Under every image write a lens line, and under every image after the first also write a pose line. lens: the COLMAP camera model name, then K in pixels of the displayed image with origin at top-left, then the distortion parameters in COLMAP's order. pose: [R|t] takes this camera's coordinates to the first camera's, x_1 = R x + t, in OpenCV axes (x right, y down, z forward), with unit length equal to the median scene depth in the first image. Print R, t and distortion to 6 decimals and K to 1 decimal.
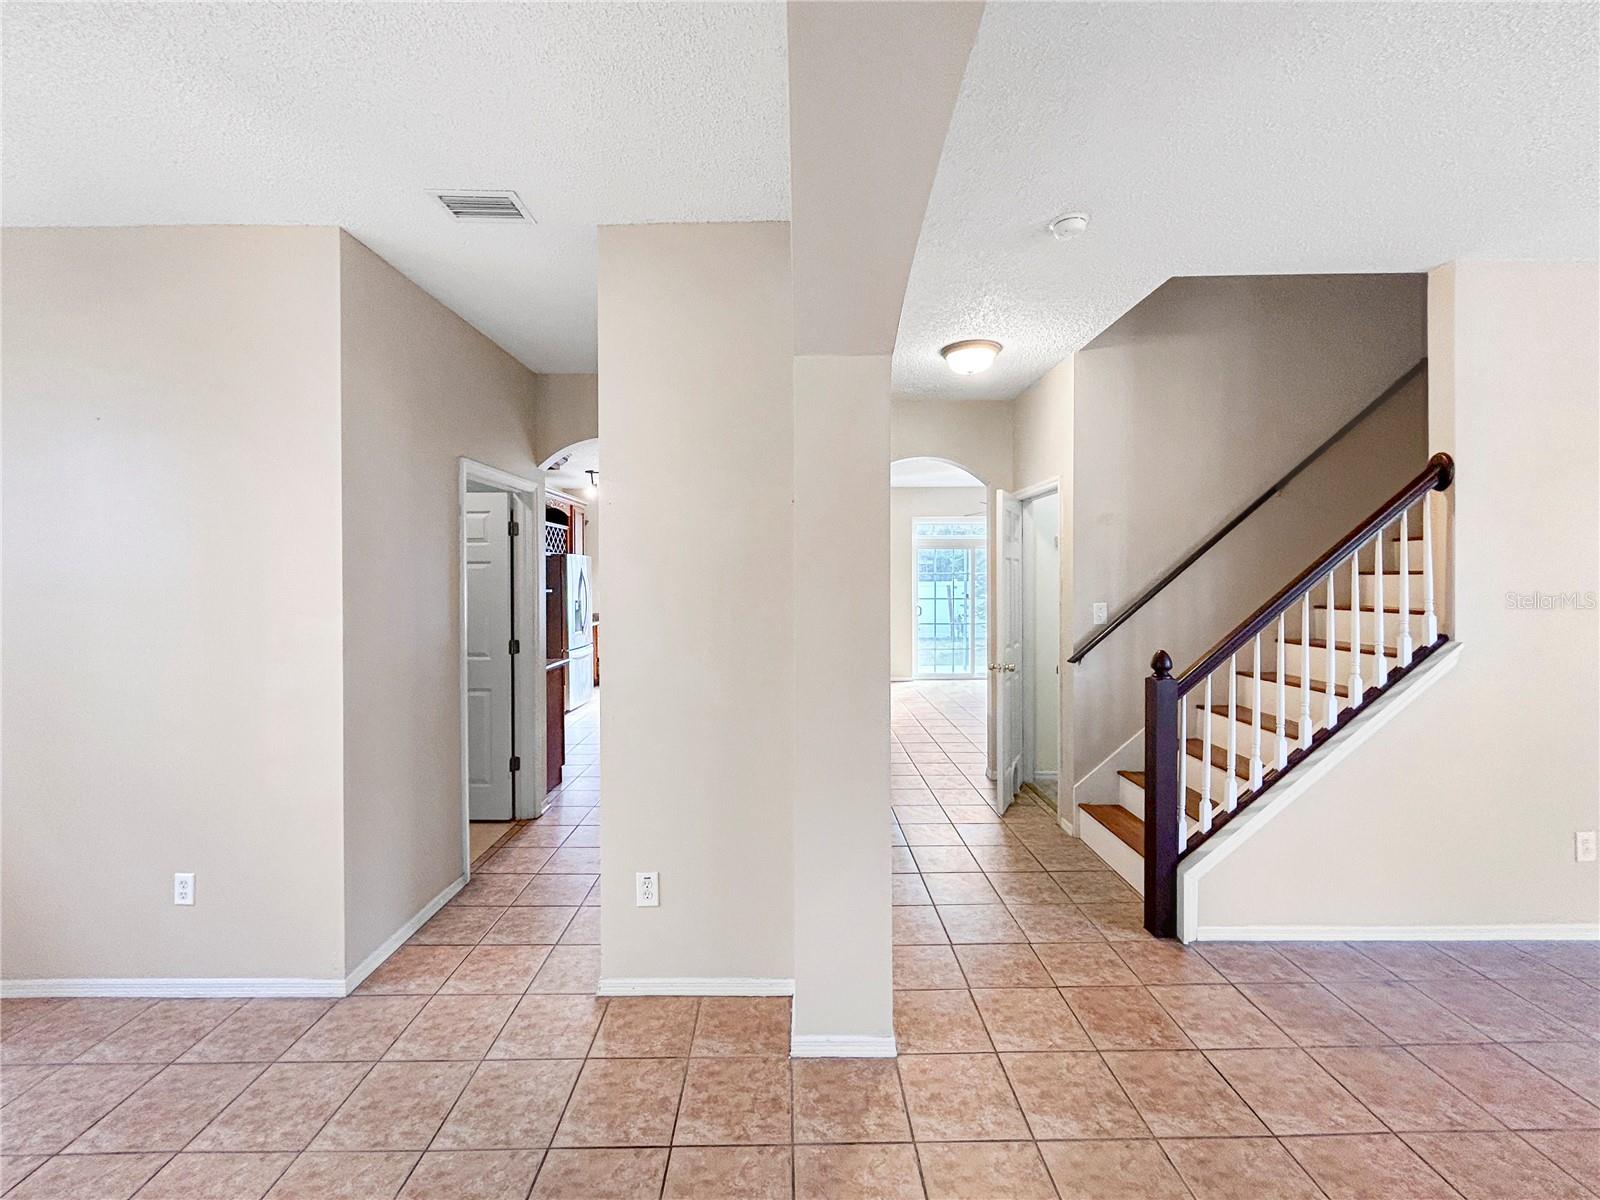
lens RADIAL K [[660.1, 0, 802.4], [0, 660.1, 580.8], [0, 0, 1]] dist [-0.014353, 0.000261]
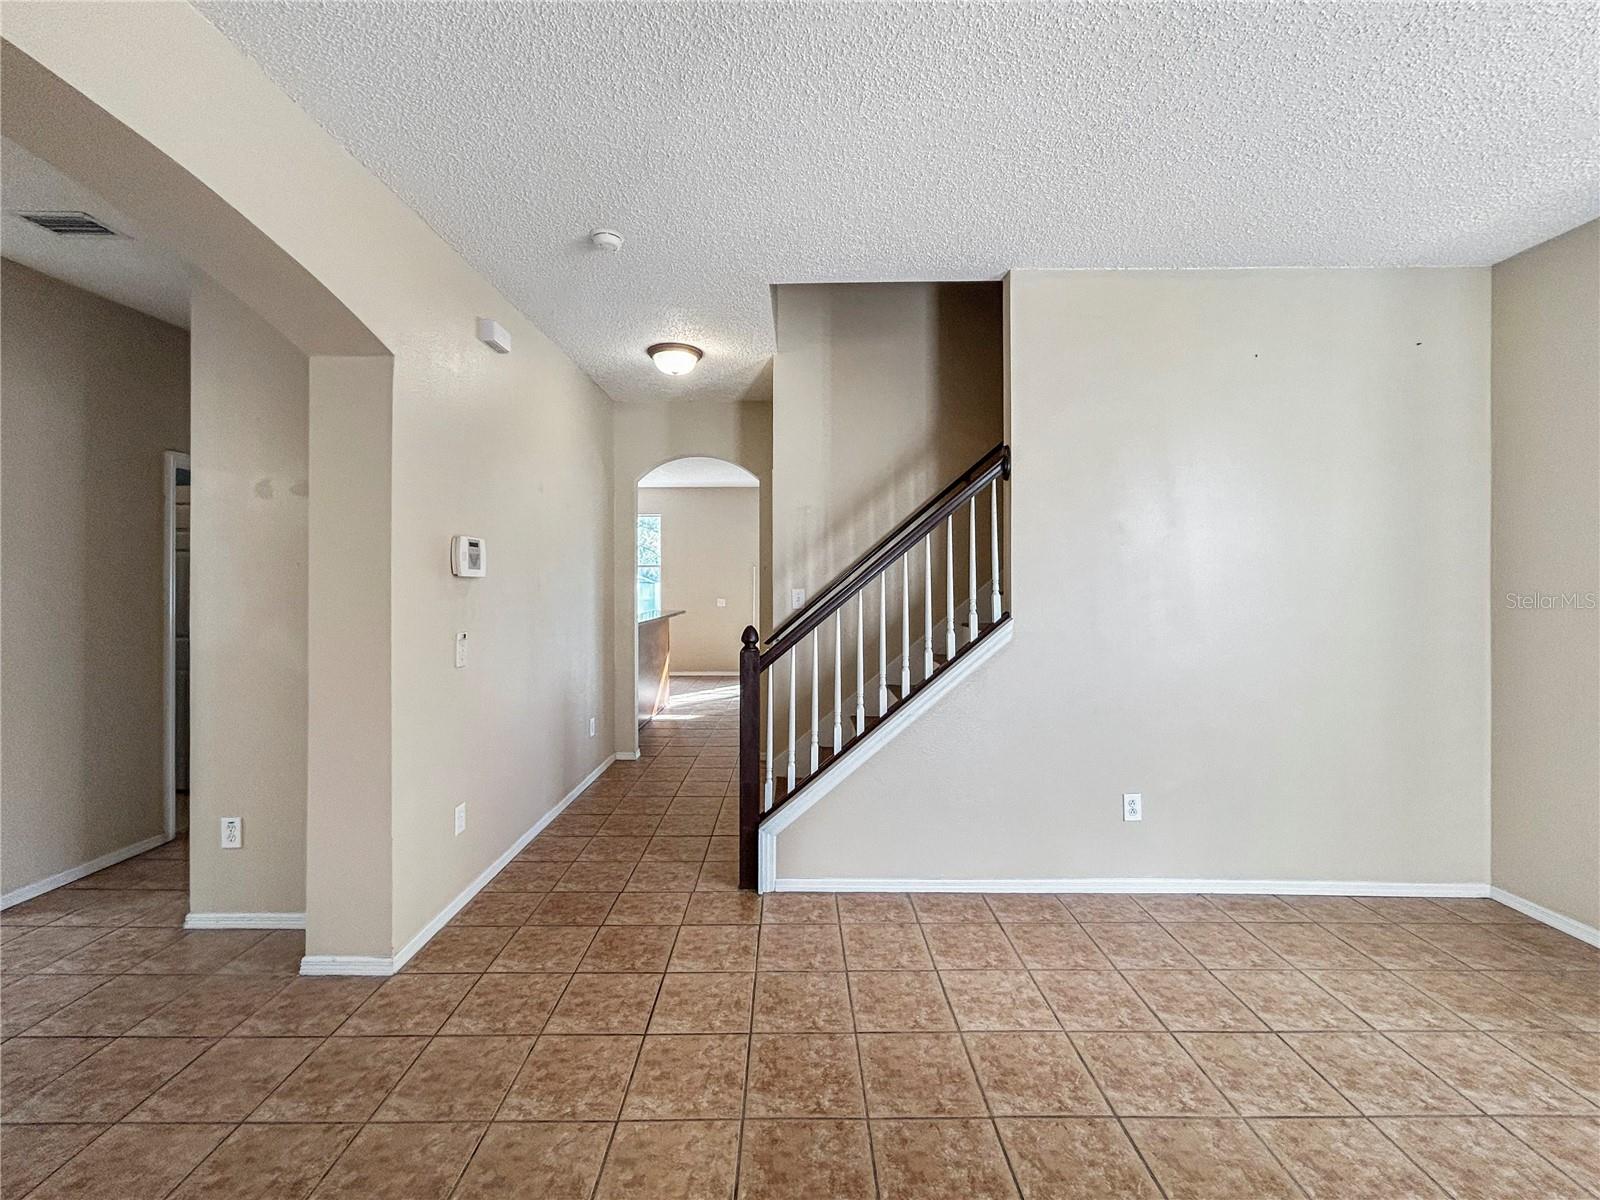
lens RADIAL K [[650.2, 0, 804.3], [0, 650.2, 580.4], [0, 0, 1]] dist [-0.008986, -0.000273]
pose [[0.999985, 0.004418, 0.003236, 0.113482], [-0.004452, 0.999935, 0.010526, 0.003018], [-0.003189, -0.010540, 0.999939, -0.016126]]
